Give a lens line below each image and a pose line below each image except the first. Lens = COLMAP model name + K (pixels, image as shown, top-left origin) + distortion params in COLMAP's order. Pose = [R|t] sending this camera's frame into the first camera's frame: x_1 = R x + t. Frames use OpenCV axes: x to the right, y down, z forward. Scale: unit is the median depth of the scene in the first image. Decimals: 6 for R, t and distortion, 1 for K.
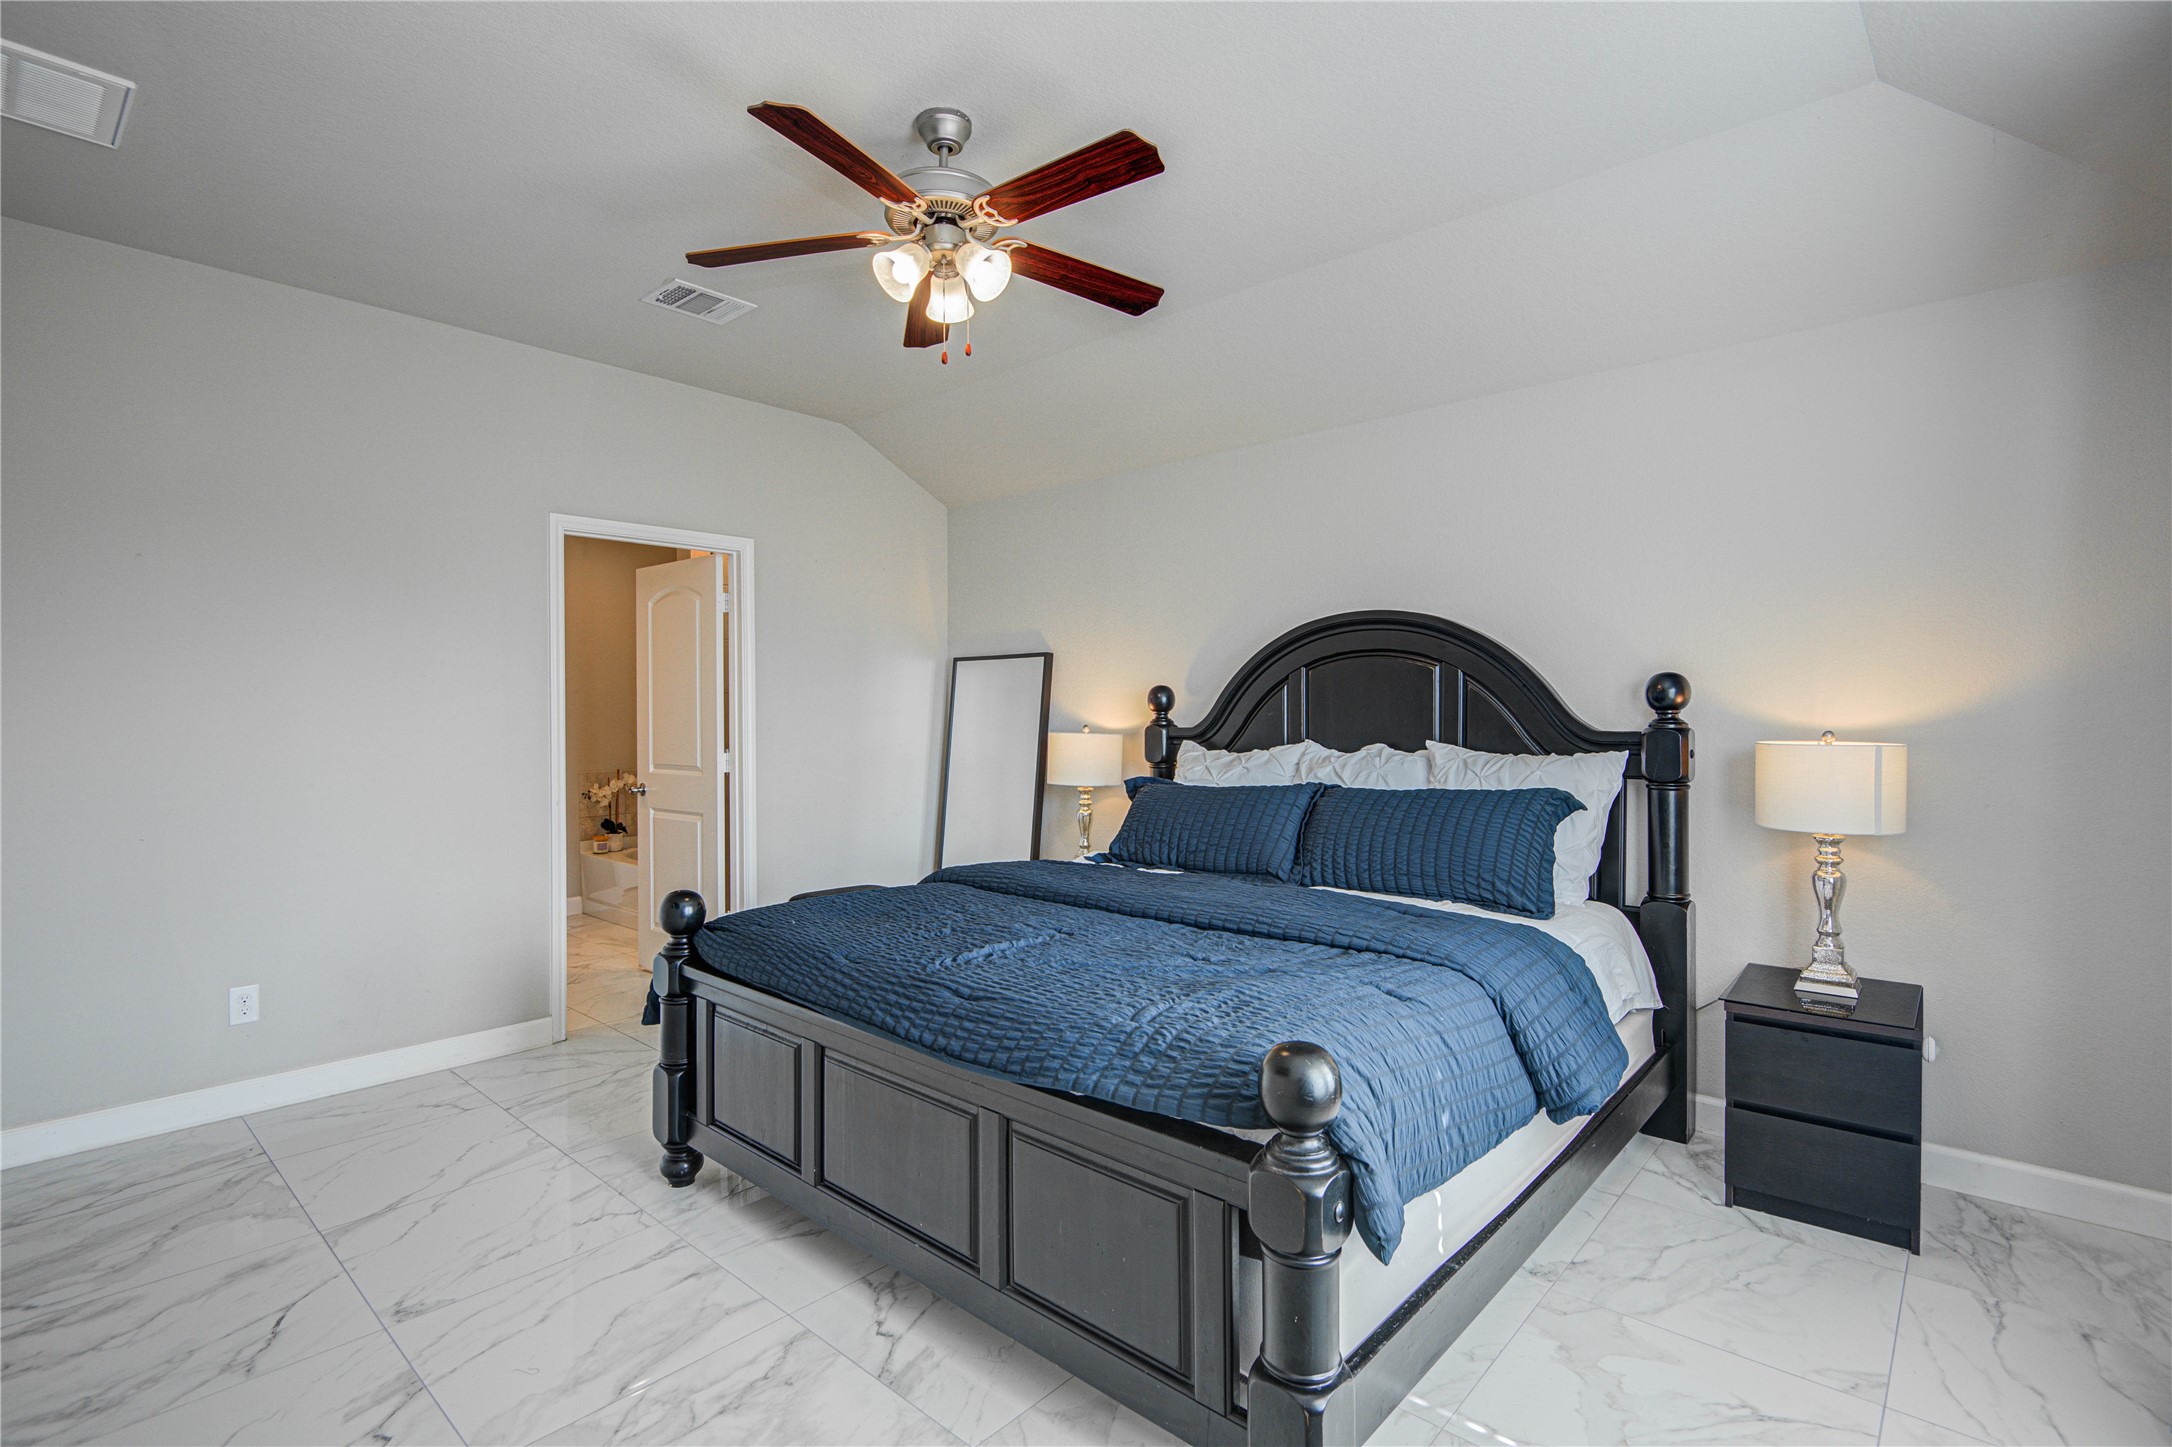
lens RADIAL K [[1021.6, 0, 1072.7], [0, 1021.6, 717.7], [0, 0, 1]] dist [0.002425, -0.006116]
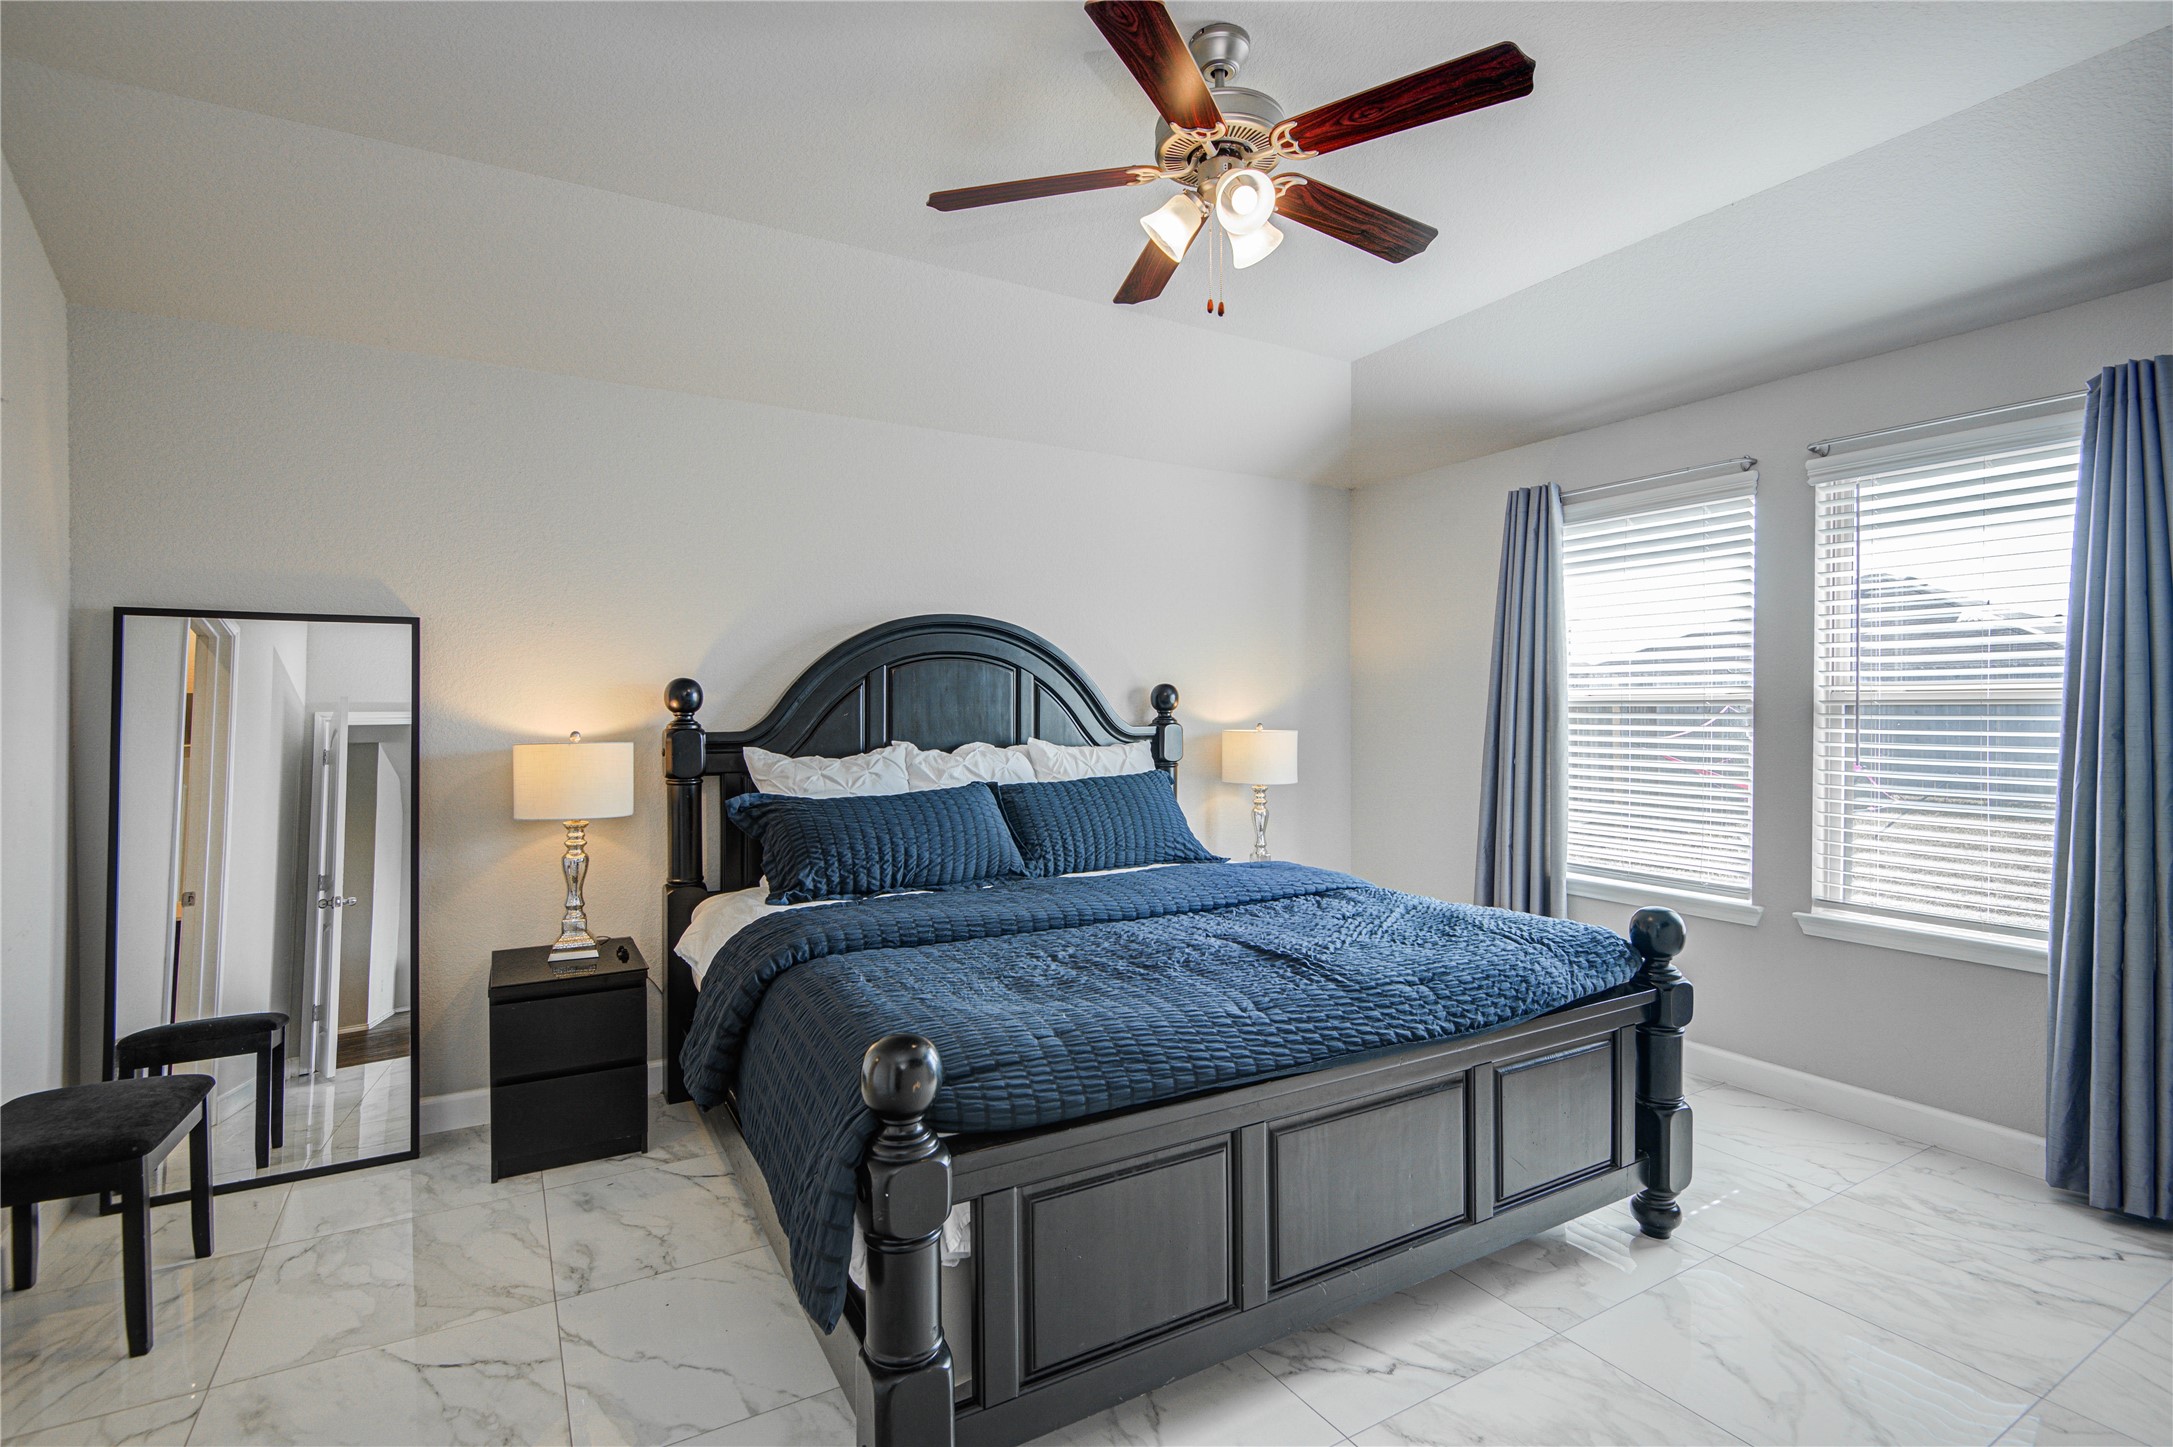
lens RADIAL K [[1022.0, 0, 1088.2], [0, 1022.0, 720.2], [0, 0, 1]] dist [0.002425, -0.006116]
pose [[0.293138, -0.009579, 0.956022, -0.689098], [0.006594, 0.999946, 0.007997, -0.005138], [-0.956048, 0.003960, 0.293185, 0.582117]]
